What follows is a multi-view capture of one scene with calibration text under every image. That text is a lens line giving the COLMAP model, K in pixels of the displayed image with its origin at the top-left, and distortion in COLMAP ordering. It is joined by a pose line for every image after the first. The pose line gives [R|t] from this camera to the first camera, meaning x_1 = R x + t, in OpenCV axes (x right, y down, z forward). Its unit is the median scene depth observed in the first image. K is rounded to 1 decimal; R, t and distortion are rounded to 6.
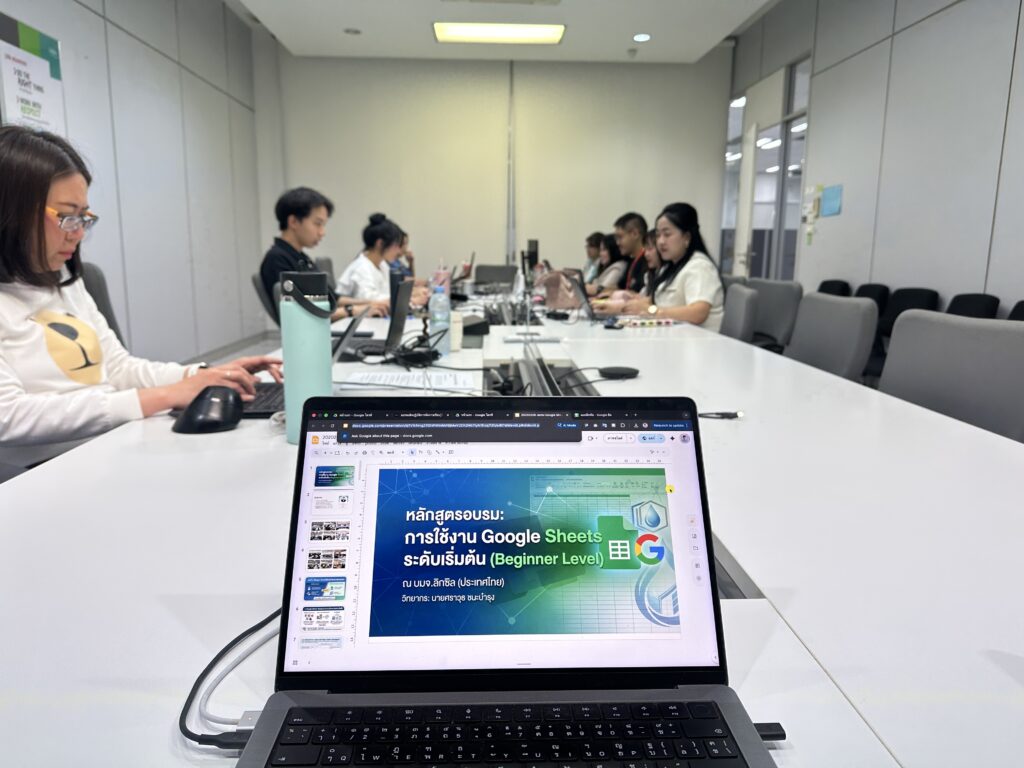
lens RADIAL K [[731.4, 0, 510.4], [0, 731.4, 378.0], [0, 0, 1]] dist [0.064368, -0.068165]
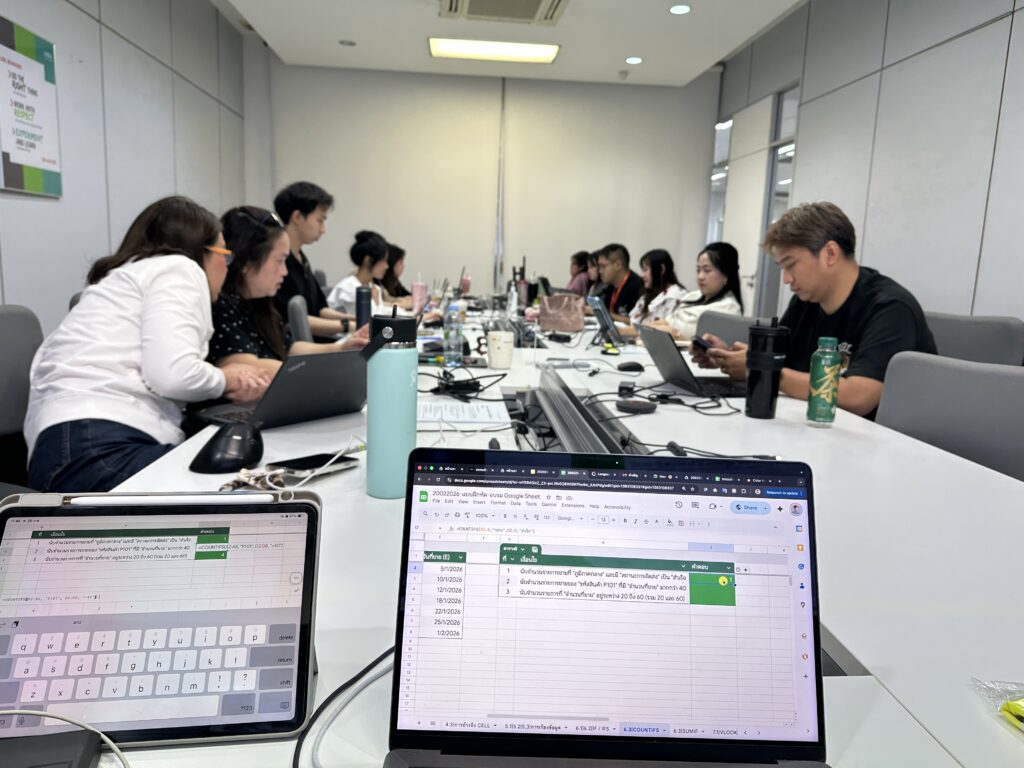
lens RADIAL K [[731.4, 0, 514.2], [0, 731.4, 382.8], [0, 0, 1]] dist [0.064368, -0.068165]
pose [[0.999173, 0.024478, 0.032464, -0.170529], [-0.024116, 0.999643, -0.011491, -0.068390], [-0.032734, 0.010698, 0.999407, -0.026973]]
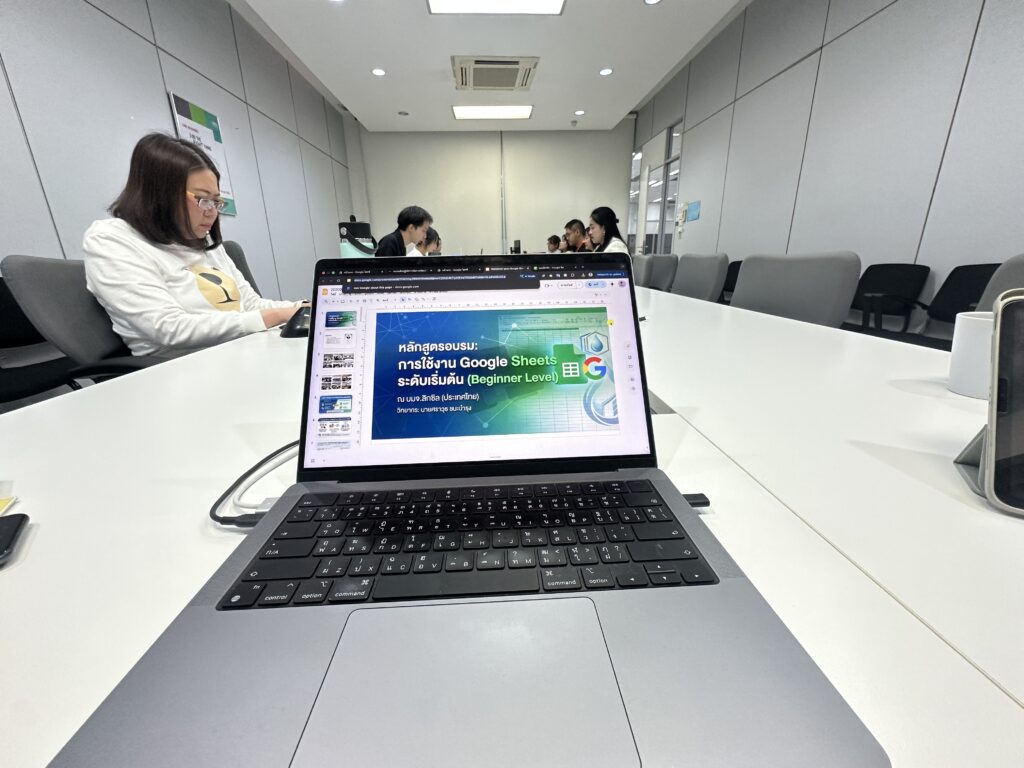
lens RADIAL K [[412.9, 0, 508.3], [0, 412.9, 376.2], [0, 0, 1]] dist [0.019987, 0.000082]
pose [[0.999570, -0.029322, 0.000127, 0.039043], [0.029106, 0.992703, 0.117019, 0.149873], [-0.003557, -0.116965, 0.993130, 0.280806]]
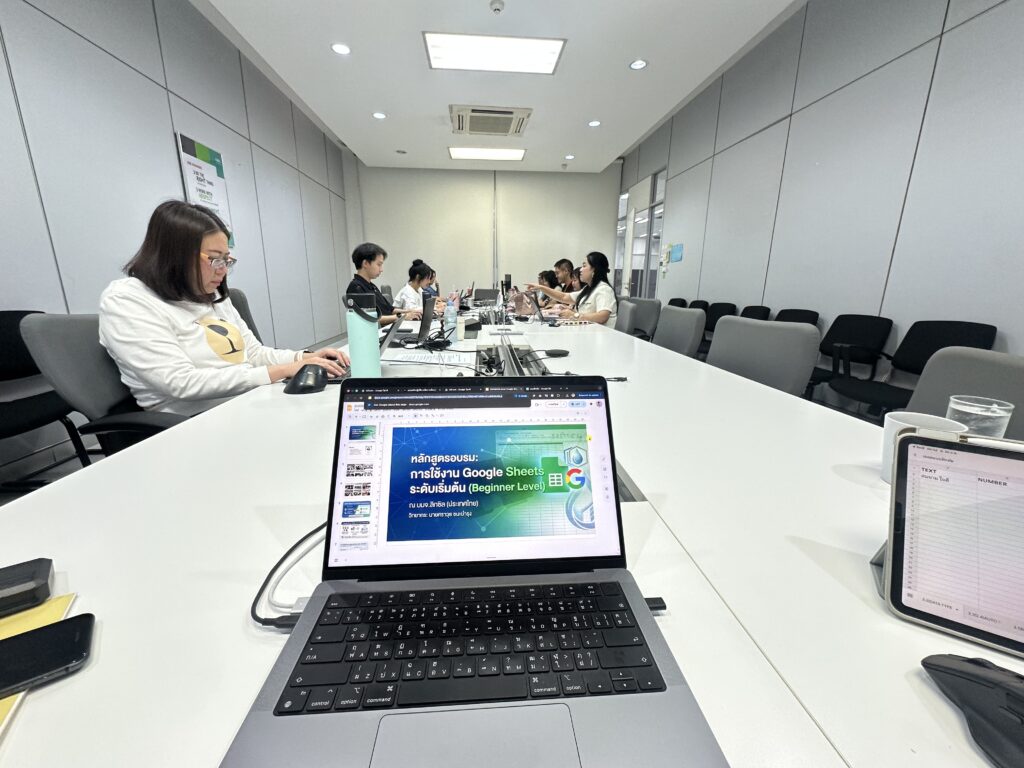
lens RADIAL K [[412.9, 0, 508.7], [0, 412.9, 374.8], [0, 0, 1]] dist [0.019987, 0.000082]
pose [[0.999501, -0.008290, 0.030489, 0.027337], [0.006757, 0.998725, 0.050026, -0.020729], [-0.030865, -0.049795, 0.998282, 0.158925]]
